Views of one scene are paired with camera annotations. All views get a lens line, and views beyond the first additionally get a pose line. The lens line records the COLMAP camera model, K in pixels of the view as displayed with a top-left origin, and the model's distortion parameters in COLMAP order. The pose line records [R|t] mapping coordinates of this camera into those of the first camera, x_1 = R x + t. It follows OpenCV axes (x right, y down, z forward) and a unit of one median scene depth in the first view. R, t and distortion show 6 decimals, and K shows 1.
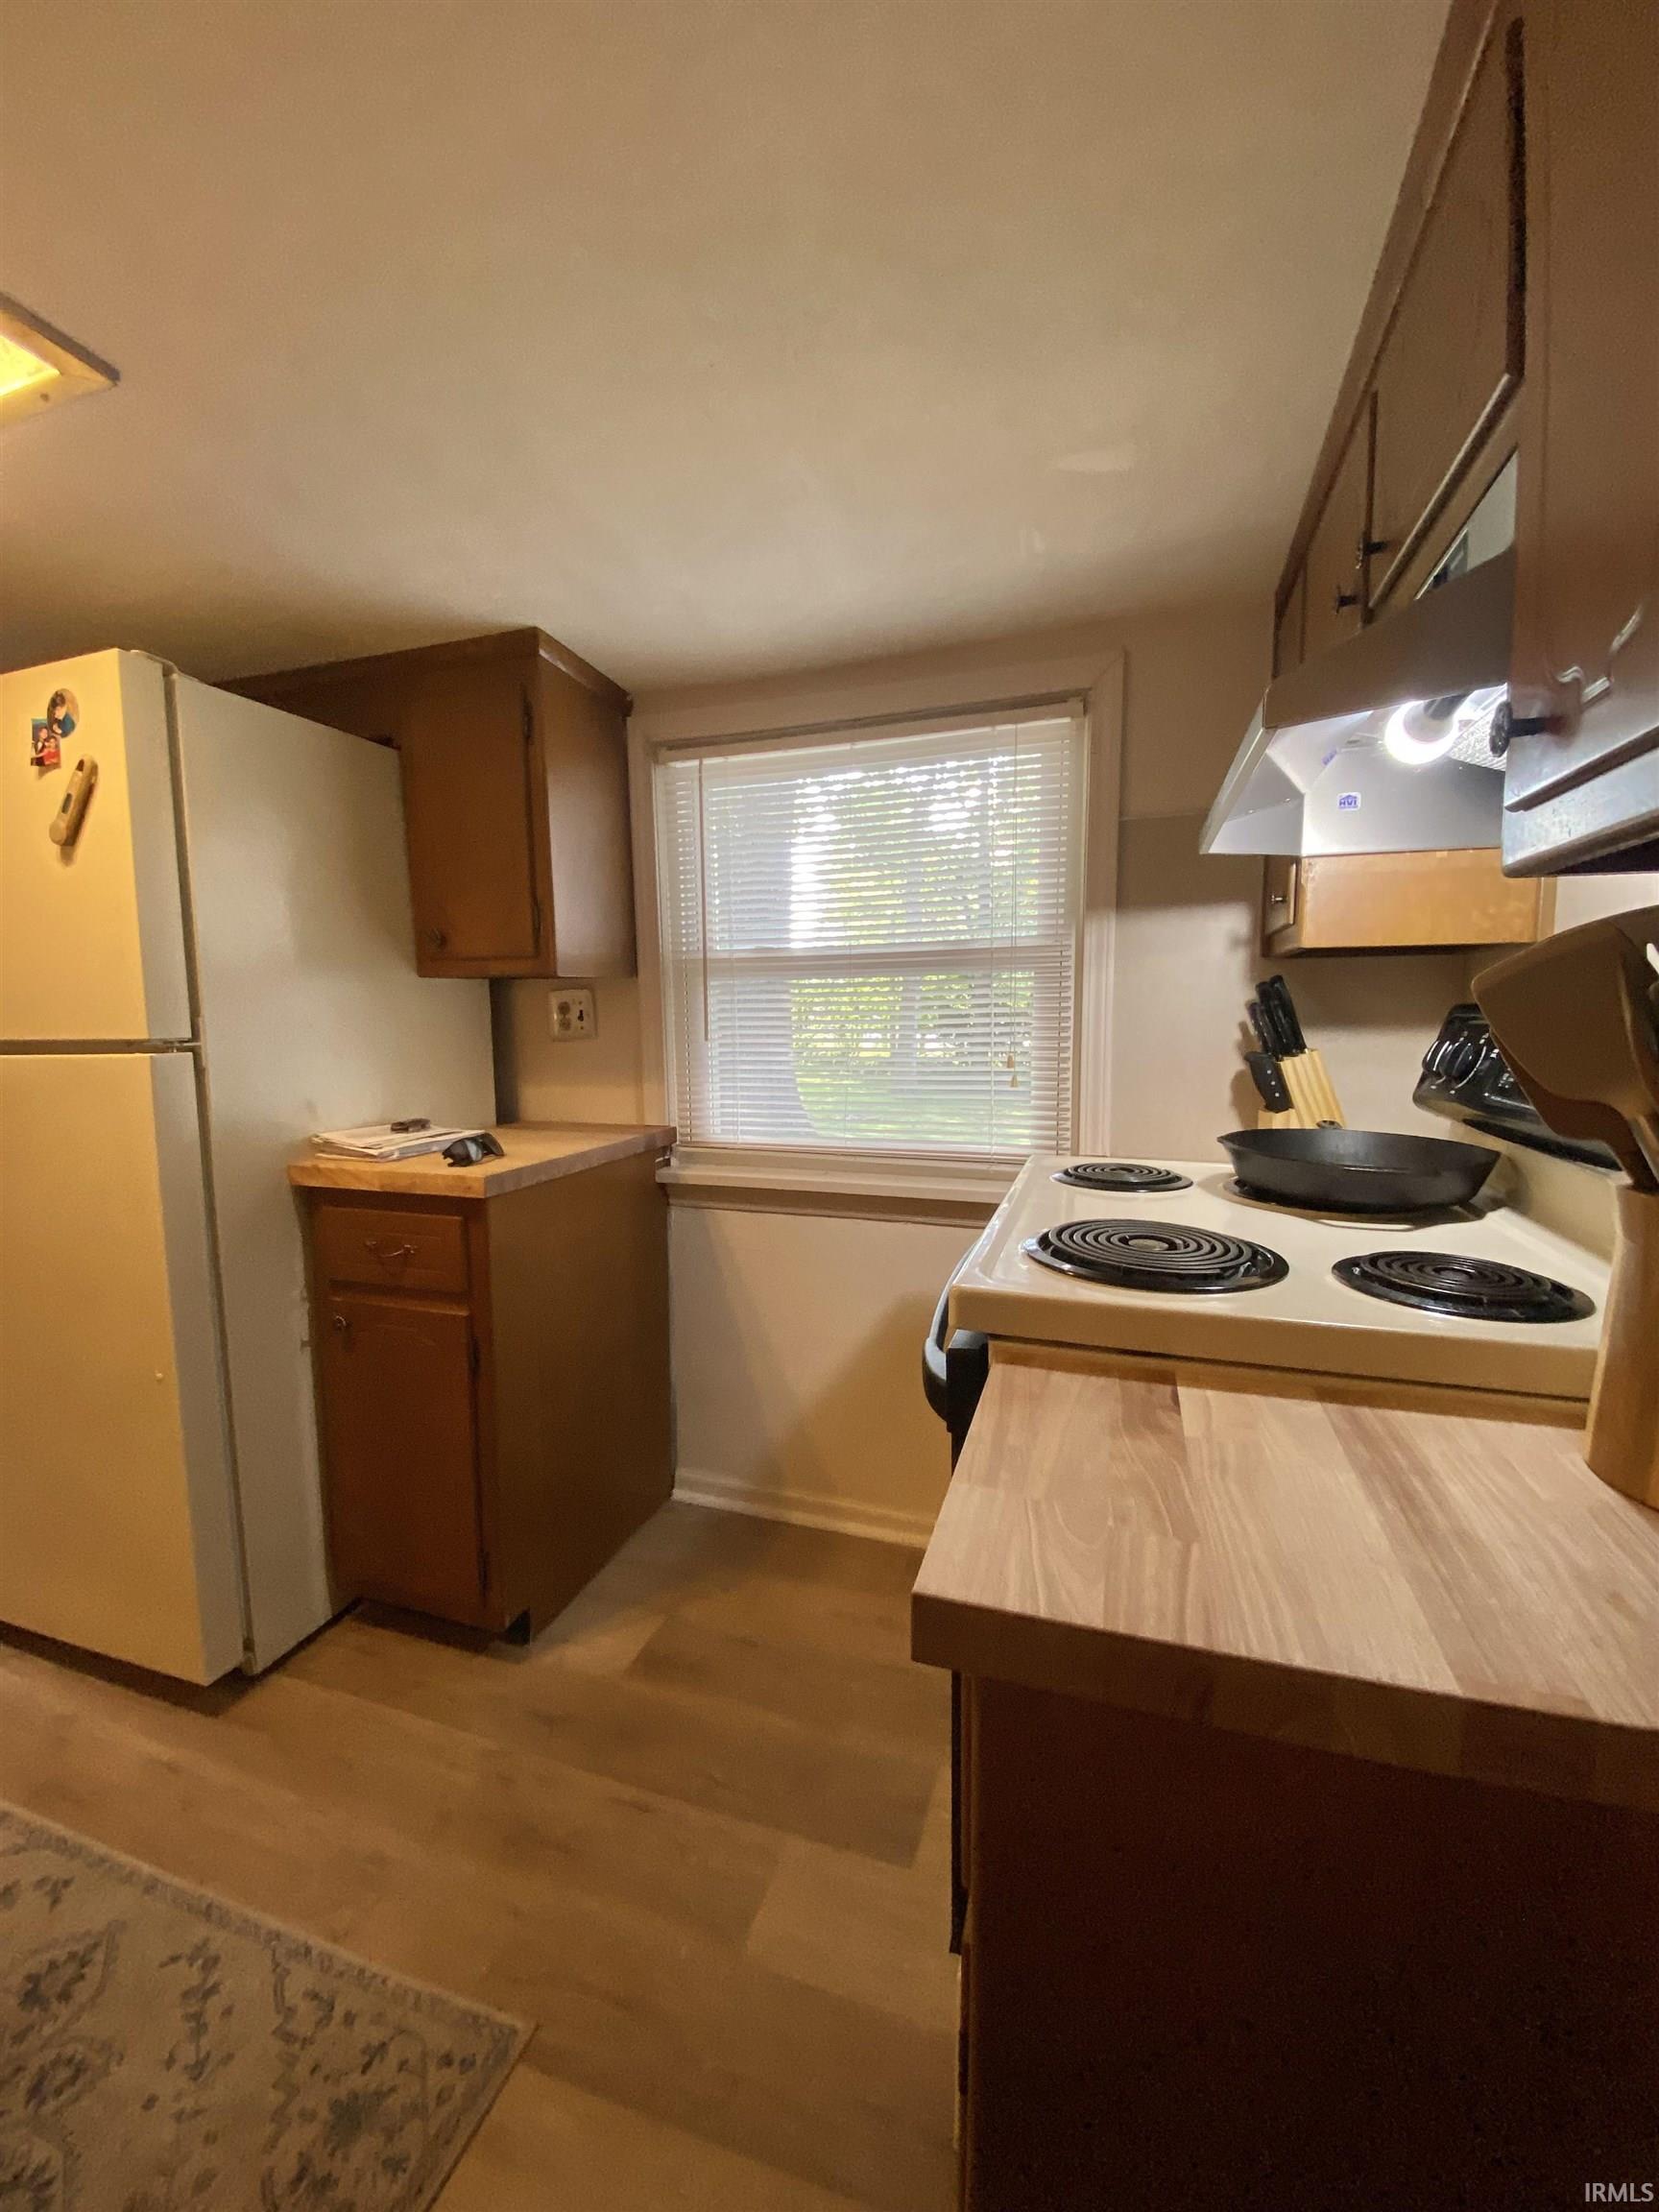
lens RADIAL K [[893.0, 0, 830.0], [0, 893.0, 1101.7], [0, 0, 1]] dist [-0.000950, -0.010308]
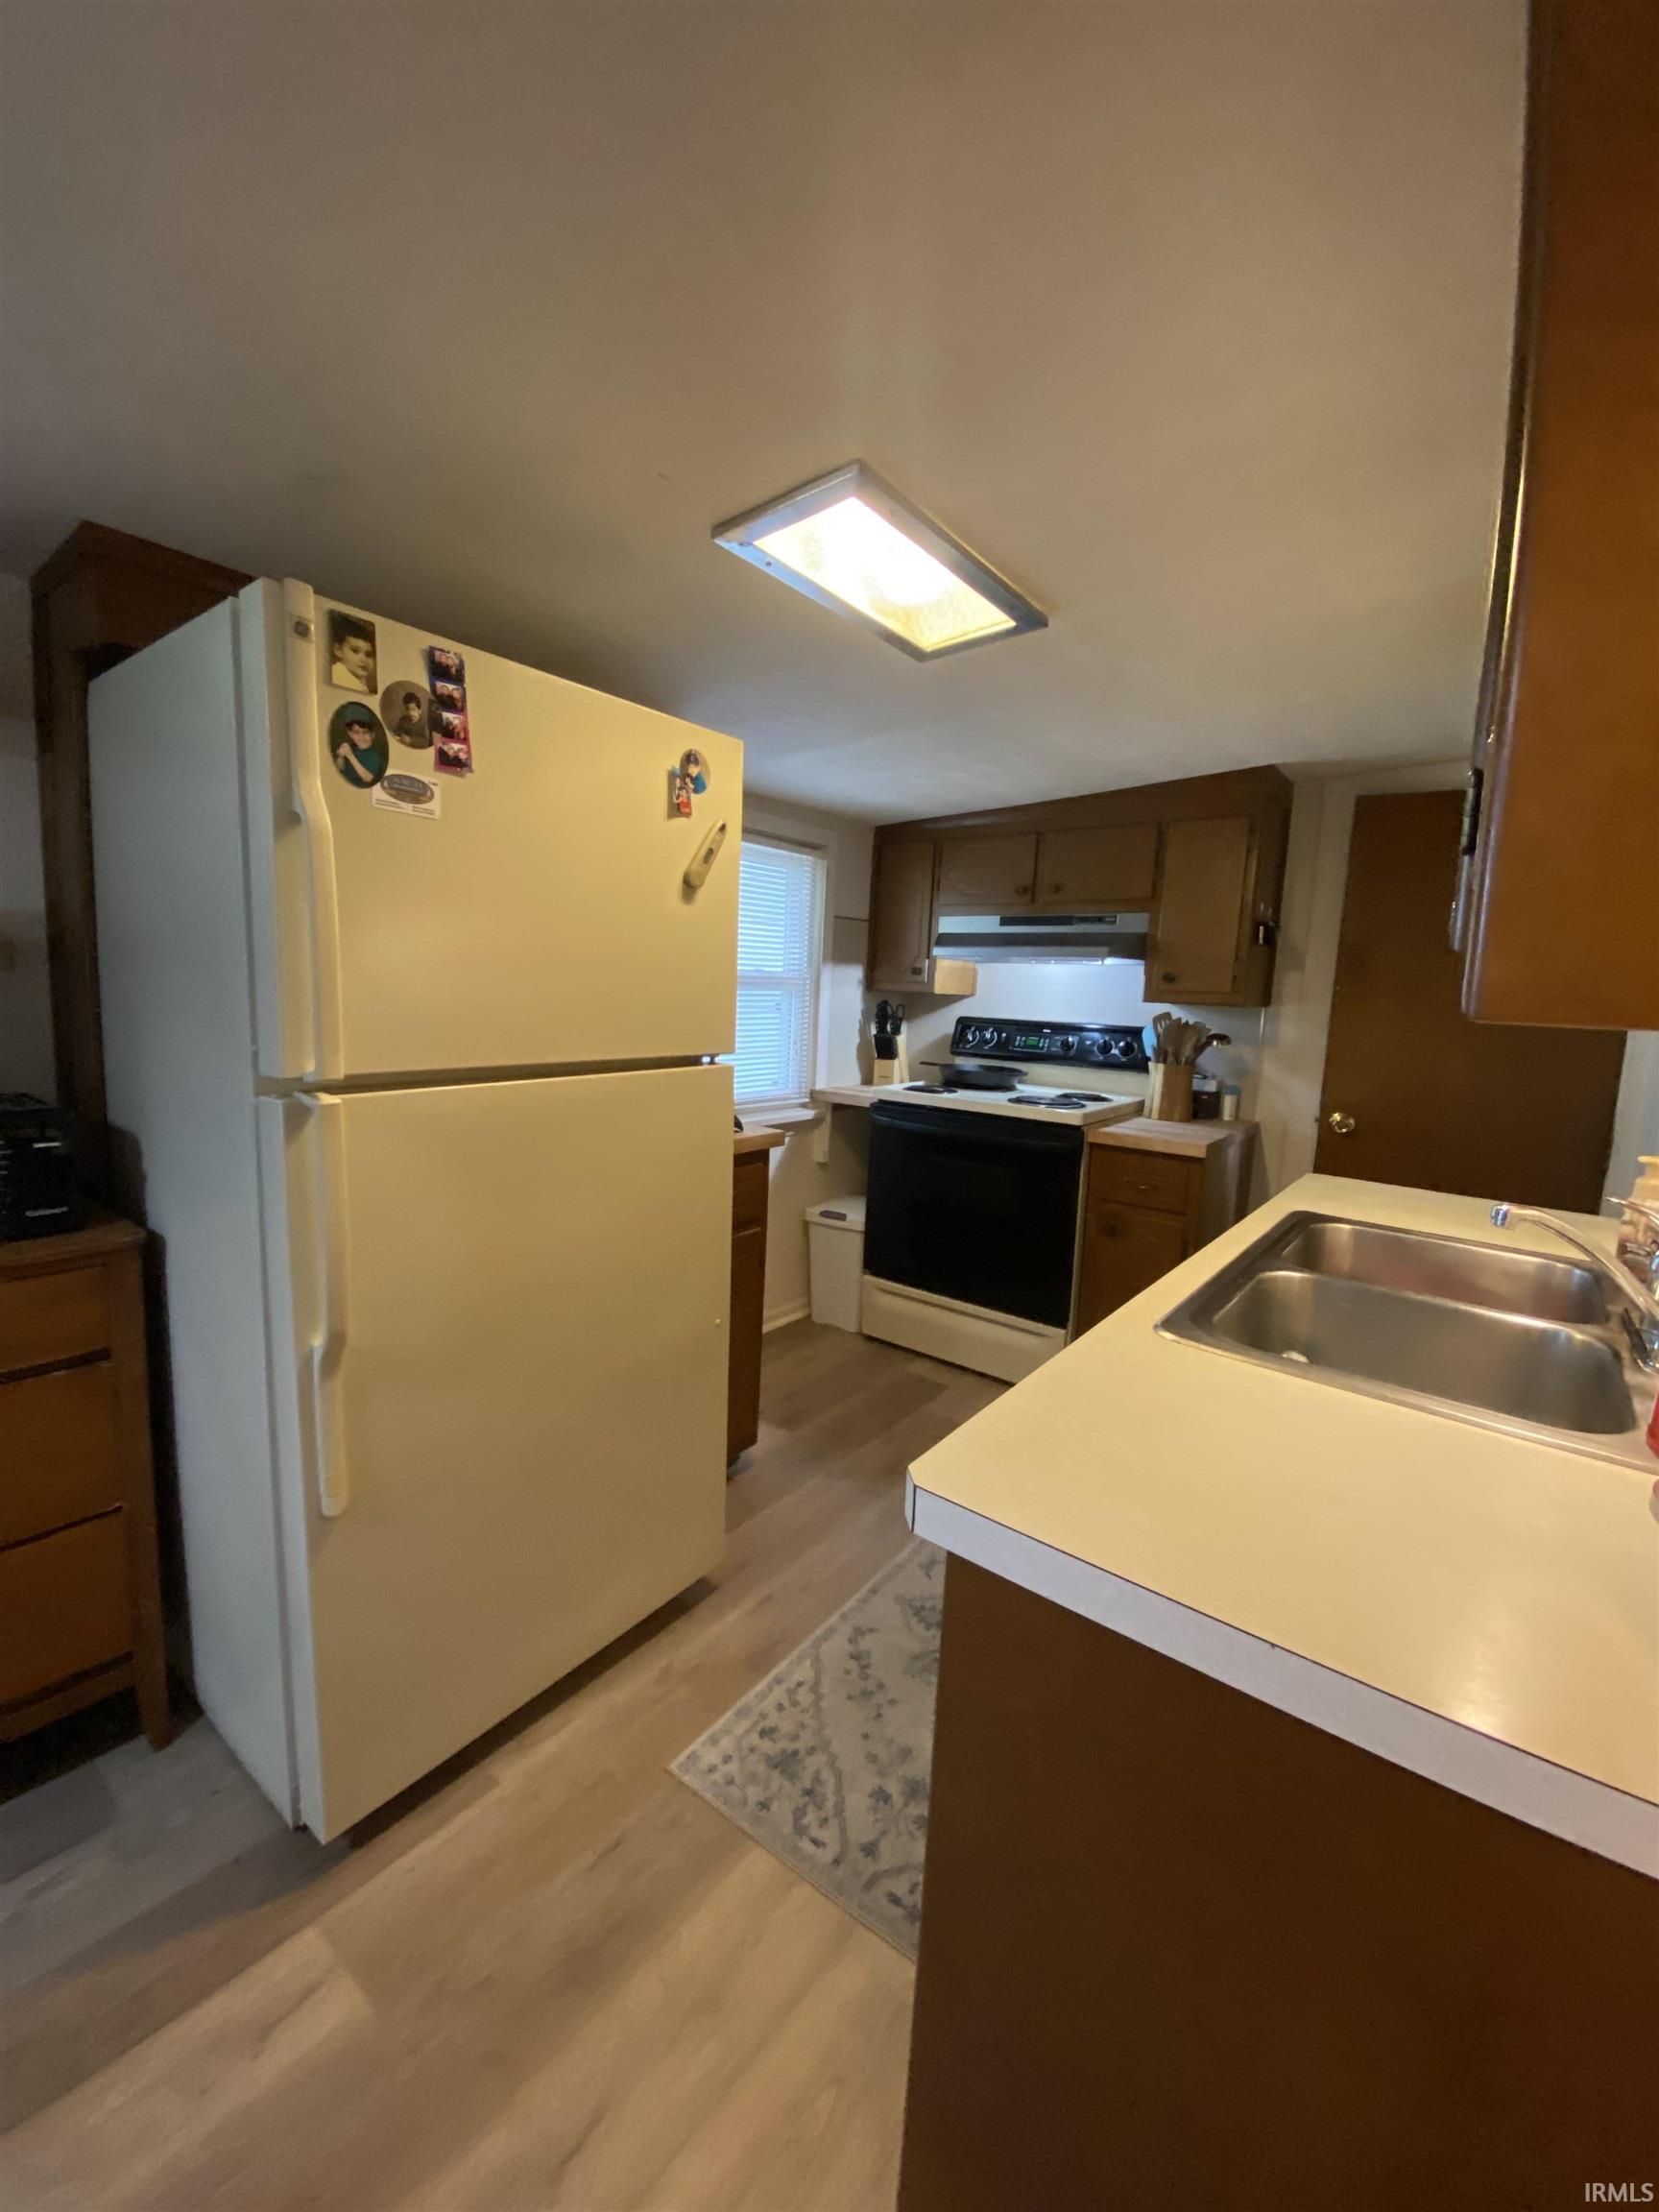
lens RADIAL K [[893.0, 0, 819.5], [0, 893.0, 1102.4], [0, 0, 1]] dist [-0.000950, -0.010308]
pose [[0.335990, -0.101183, 0.936415, -1.753759], [0.052805, 0.994673, 0.088531, -0.096866], [-0.940384, 0.019702, 0.339544, 0.419412]]
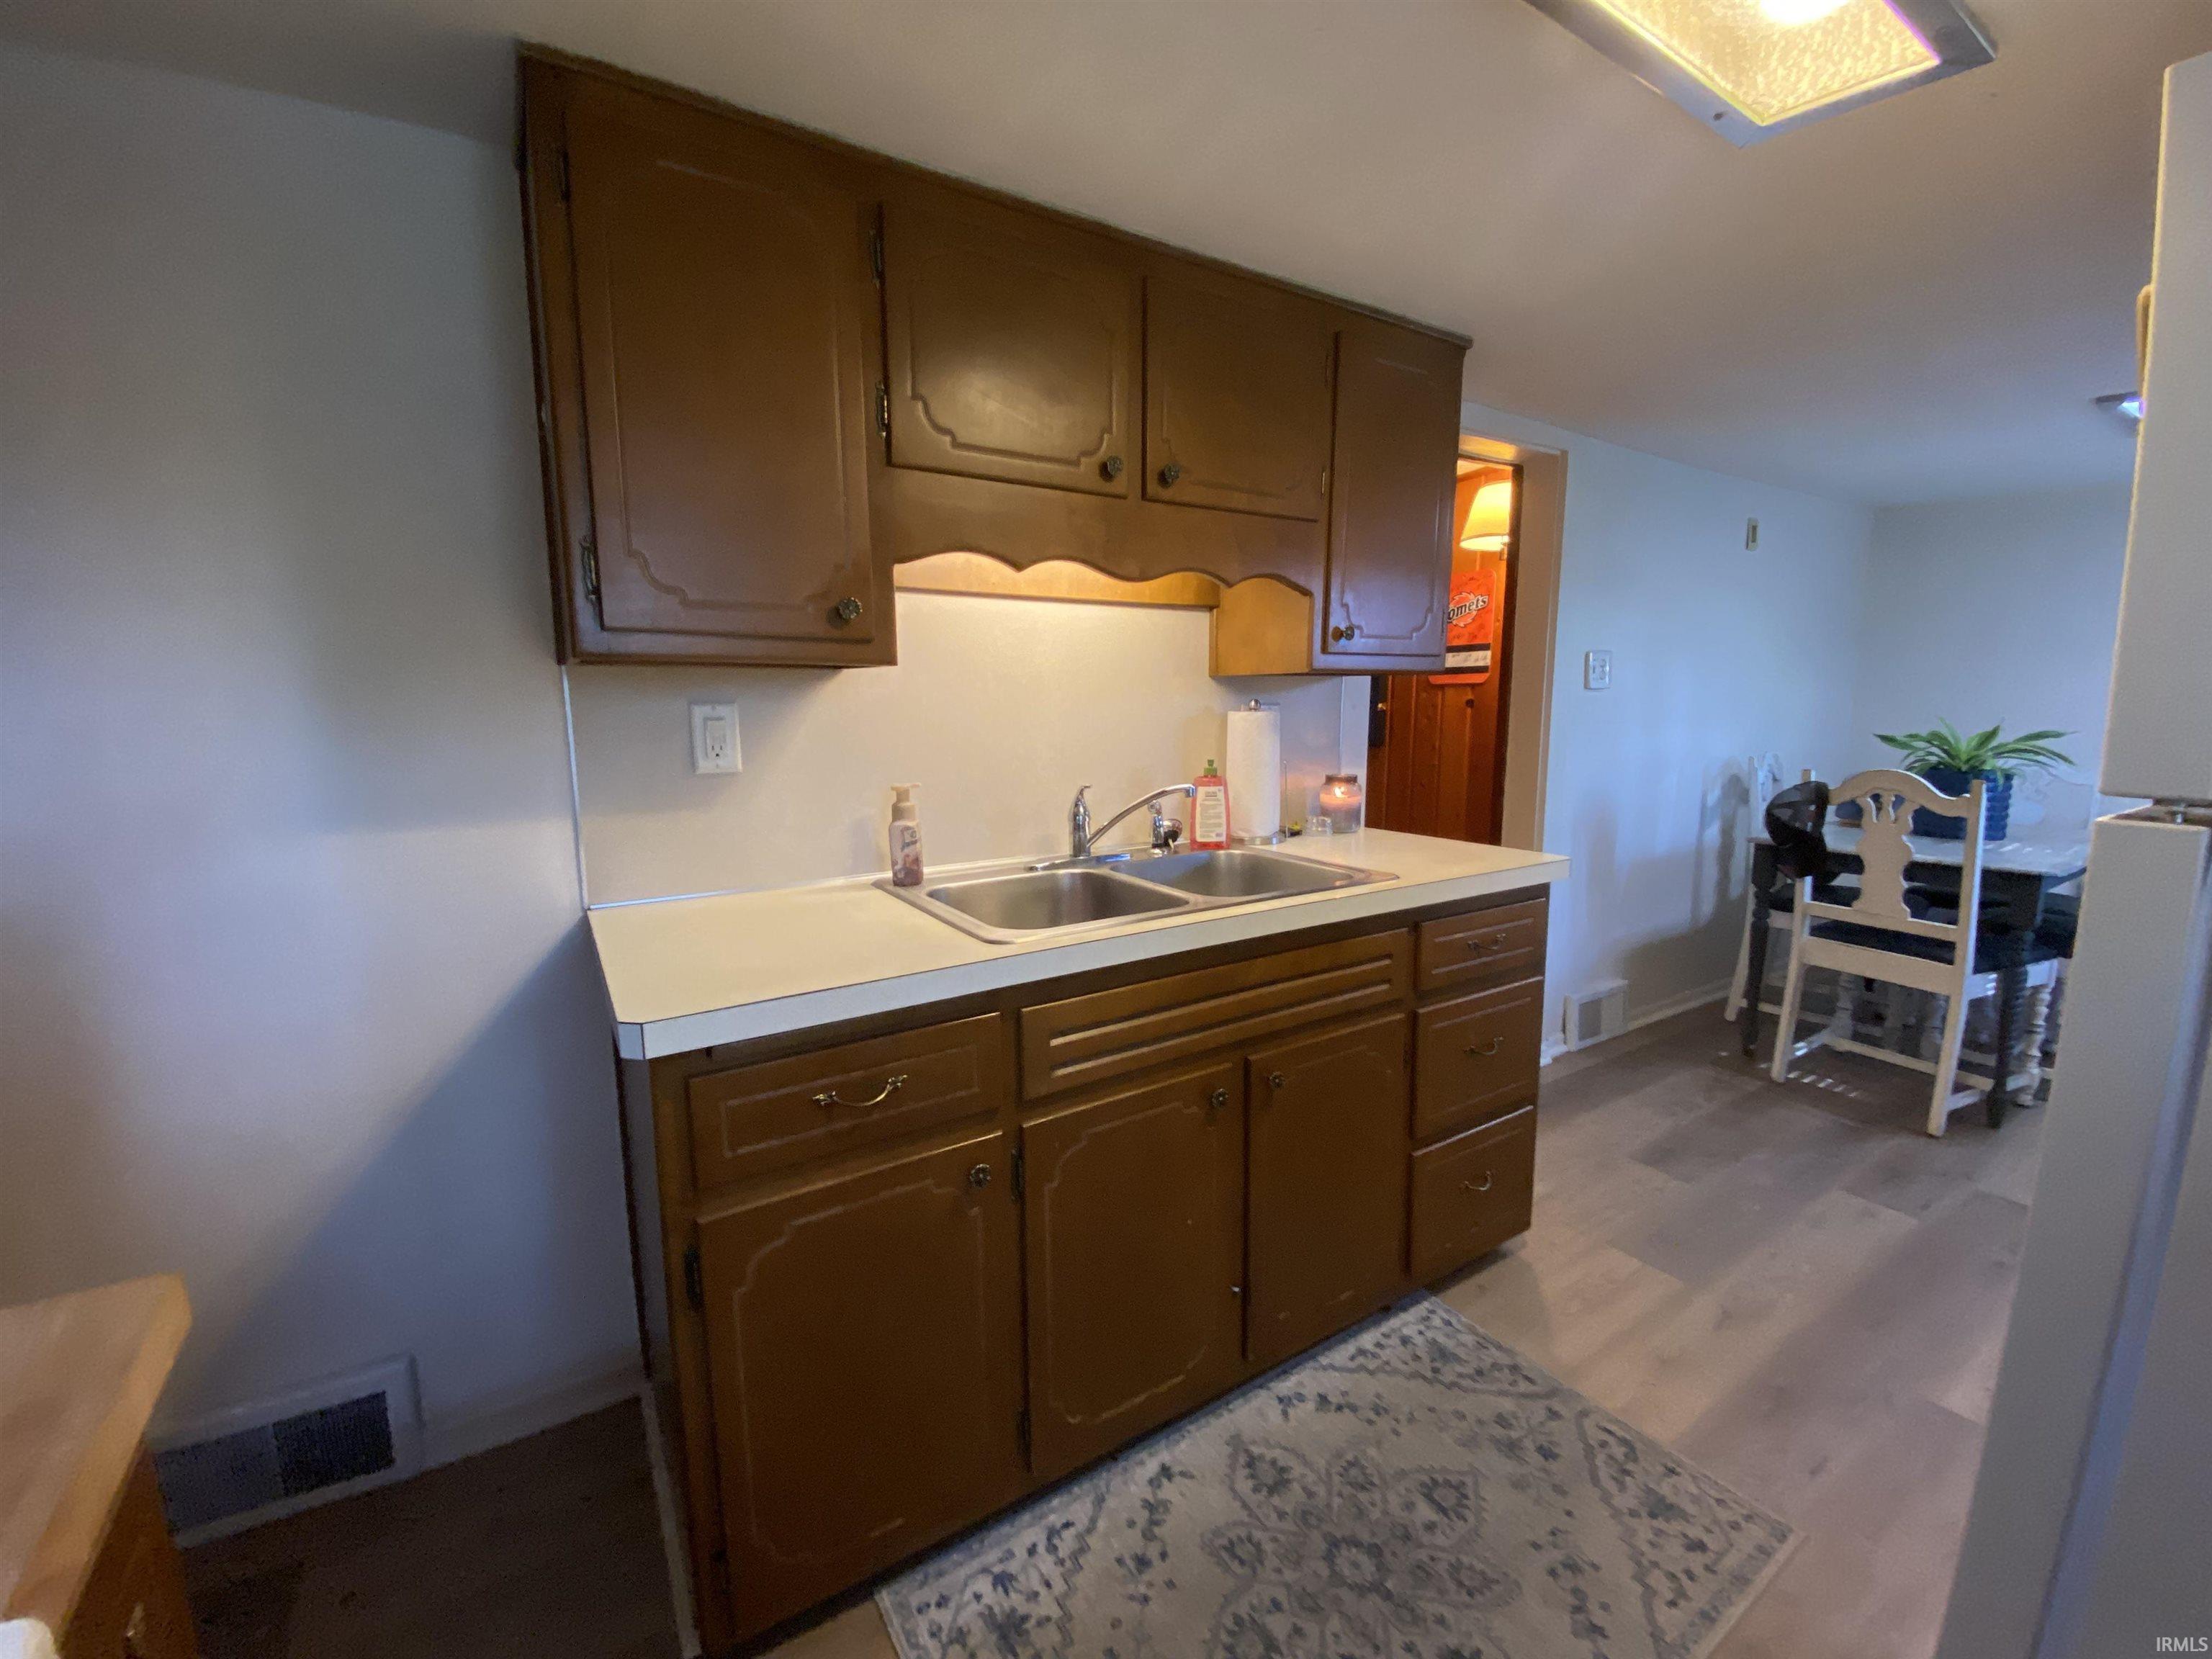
lens RADIAL K [[893.0, 0, 1098.4], [0, 893.0, 826.1], [0, 0, 1]] dist [-0.000950, -0.010308]
pose [[-0.639926, 0.116146, -0.759608, 0.040340], [-0.066355, 0.976467, 0.205204, -0.105291], [0.765566, 0.181719, -0.617160, 0.791593]]
